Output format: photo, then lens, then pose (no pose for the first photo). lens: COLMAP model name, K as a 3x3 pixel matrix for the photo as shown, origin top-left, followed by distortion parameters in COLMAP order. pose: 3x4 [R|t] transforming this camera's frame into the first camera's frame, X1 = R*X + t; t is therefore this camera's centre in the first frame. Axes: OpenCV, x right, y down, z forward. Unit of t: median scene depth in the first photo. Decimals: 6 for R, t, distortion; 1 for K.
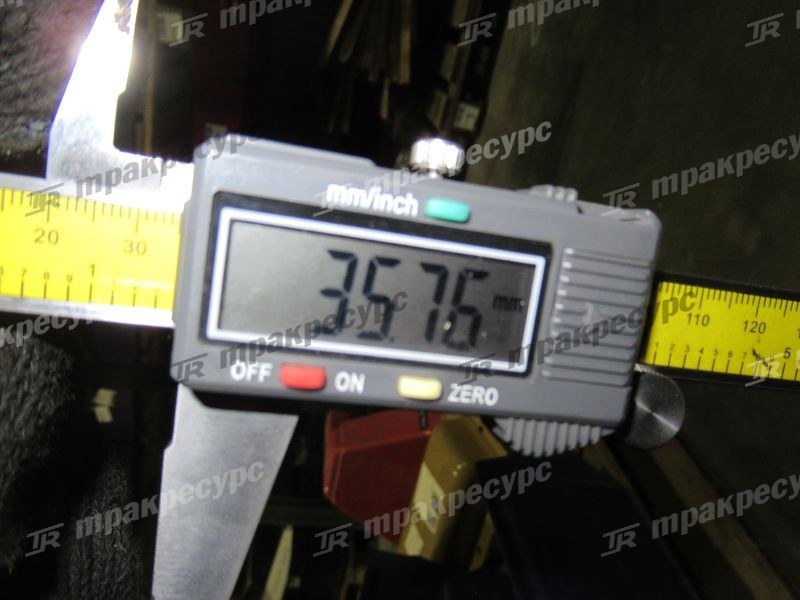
lens RADIAL K [[585.3, 0, 390.4], [0, 585.3, 297.9], [0, 0, 1]] dist [0.017408, -0.016466]
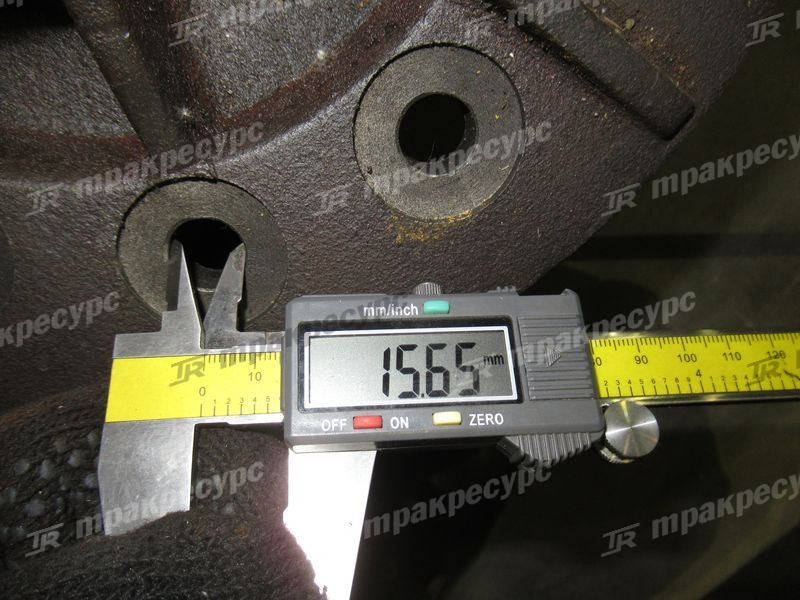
lens RADIAL K [[585.3, 0, 393.5], [0, 585.3, 302.9], [0, 0, 1]] dist [0.017408, -0.016466]
pose [[0.970497, -0.238406, -0.036032, 0.040381], [0.190867, 0.850940, -0.489358, 0.580656], [0.147327, 0.468043, 0.871339, -0.424404]]
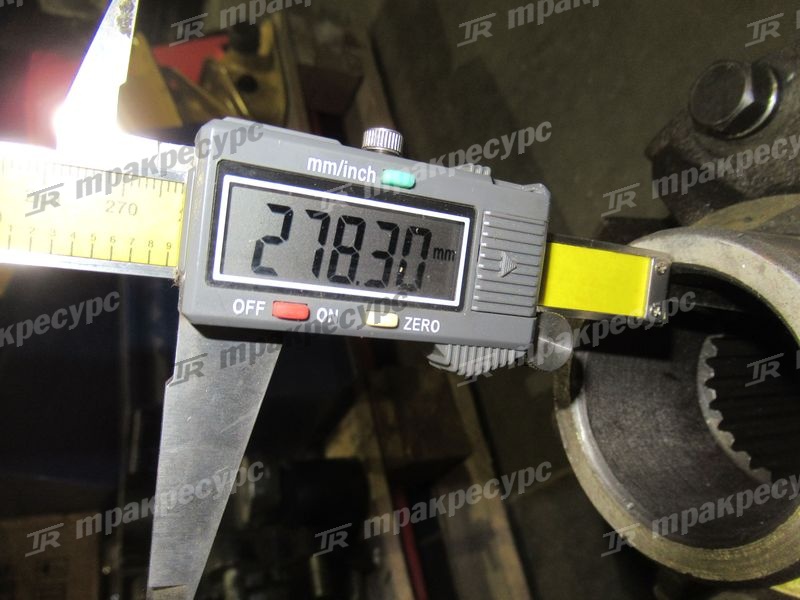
lens RADIAL K [[585.3, 0, 385.2], [0, 585.3, 292.0], [0, 0, 1]] dist [0.017408, -0.016466]
pose [[0.982755, -0.032354, 0.182059, -0.165142], [0.040673, 0.998283, -0.042142, 0.143604], [-0.180383, 0.048821, 0.982384, -0.239301]]
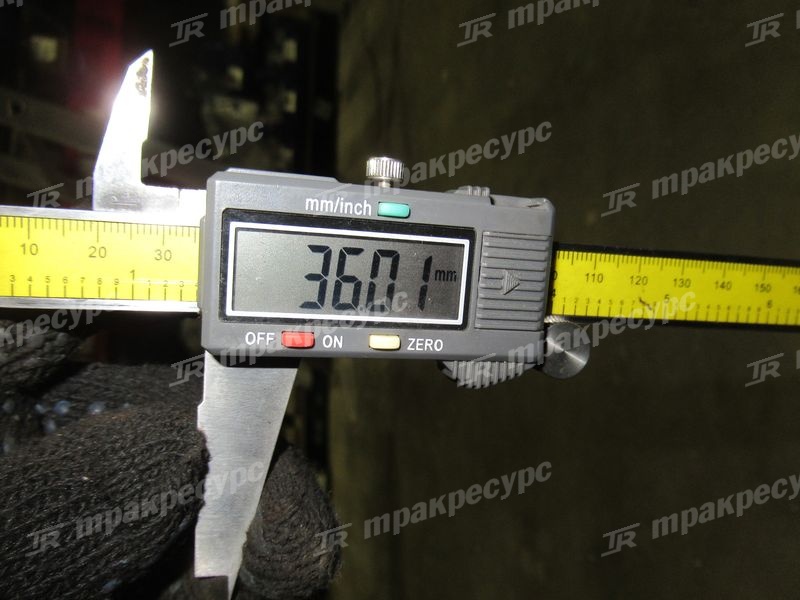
lens RADIAL K [[585.3, 0, 388.0], [0, 585.3, 299.0], [0, 0, 1]] dist [0.017408, -0.016466]
pose [[0.996462, -0.079883, 0.026110, 0.029429], [0.079730, 0.996793, 0.006842, 0.044110], [-0.026573, -0.004736, 0.999636, -0.344384]]
